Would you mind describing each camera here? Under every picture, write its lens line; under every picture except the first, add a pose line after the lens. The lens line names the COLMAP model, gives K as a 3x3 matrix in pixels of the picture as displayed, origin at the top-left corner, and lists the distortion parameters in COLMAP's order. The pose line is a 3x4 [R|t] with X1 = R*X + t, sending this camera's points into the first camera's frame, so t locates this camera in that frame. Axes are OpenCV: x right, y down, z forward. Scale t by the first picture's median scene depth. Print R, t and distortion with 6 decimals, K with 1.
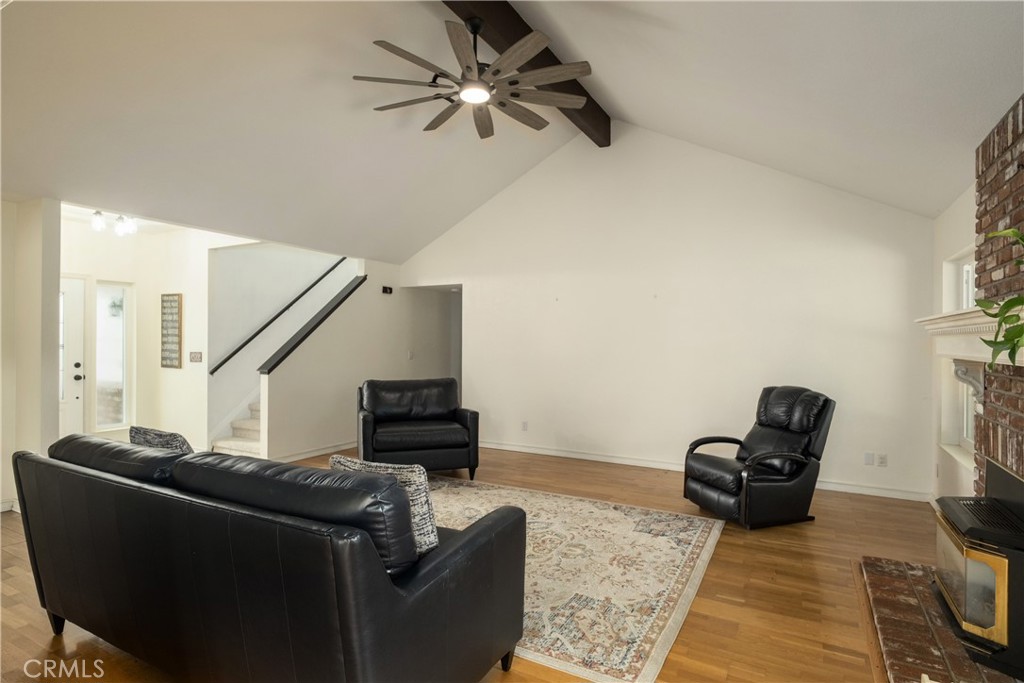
lens RADIAL K [[520.0, 0, 490.9], [0, 520.0, 344.1], [0, 0, 1]] dist [0.001217, -0.000220]
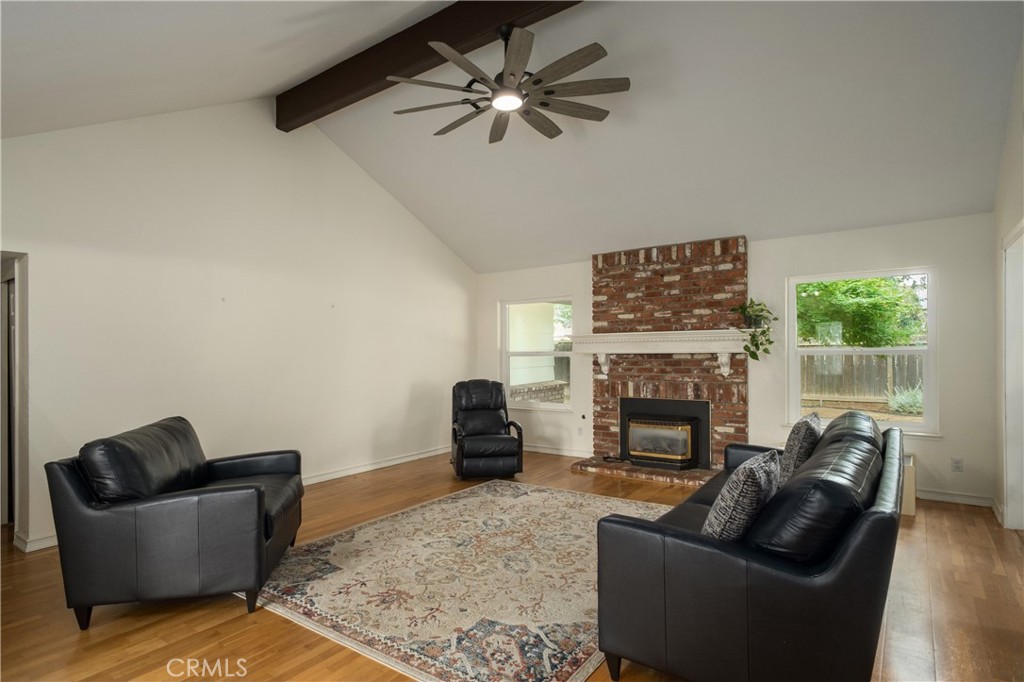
lens RADIAL K [[554.3, 0, 506.5], [0, 554.3, 344.5], [0, 0, 1]] dist [0.002868, 0.000422]
pose [[0.143468, -0.005698, 0.989639, -0.599274], [0.028939, 0.999580, 0.001560, -0.002487], [-0.989232, 0.028416, 0.143573, 0.487165]]
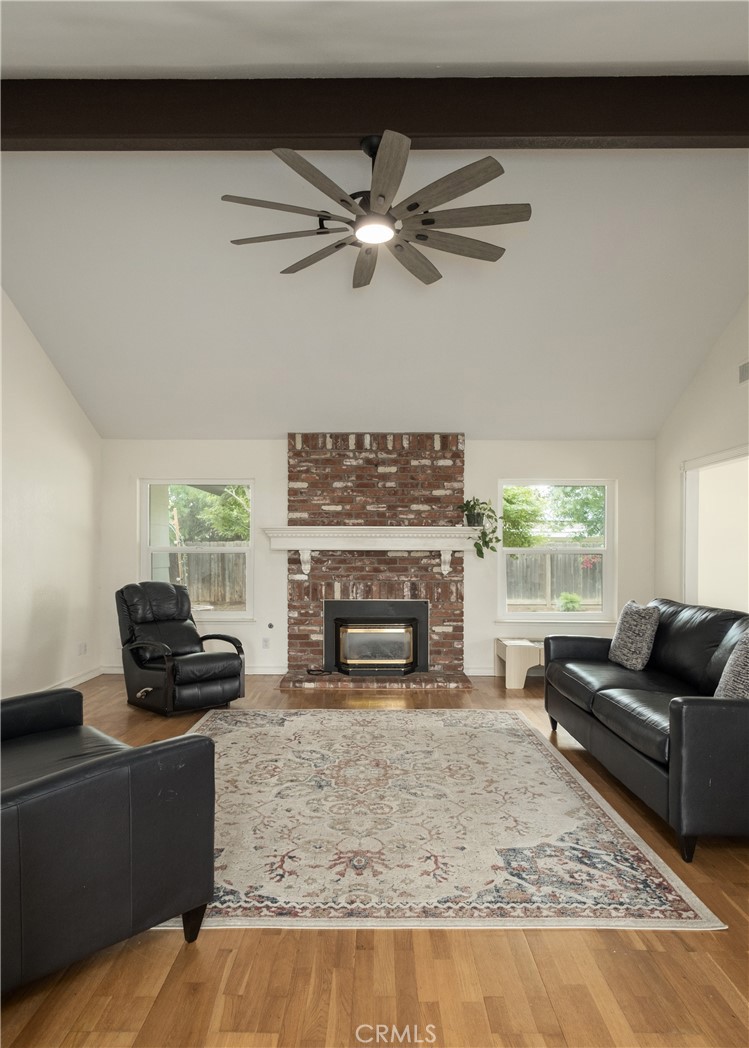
lens RADIAL K [[642.2, 0, 373.6], [0, 642.2, 553.7], [0, 0, 1]] dist [0.000558, 0.000008]
pose [[-0.467004, -0.014401, 0.884138, -0.508647], [0.001050, 0.999858, 0.016841, 0.010072], [-0.884254, 0.008793, -0.466923, 0.832254]]
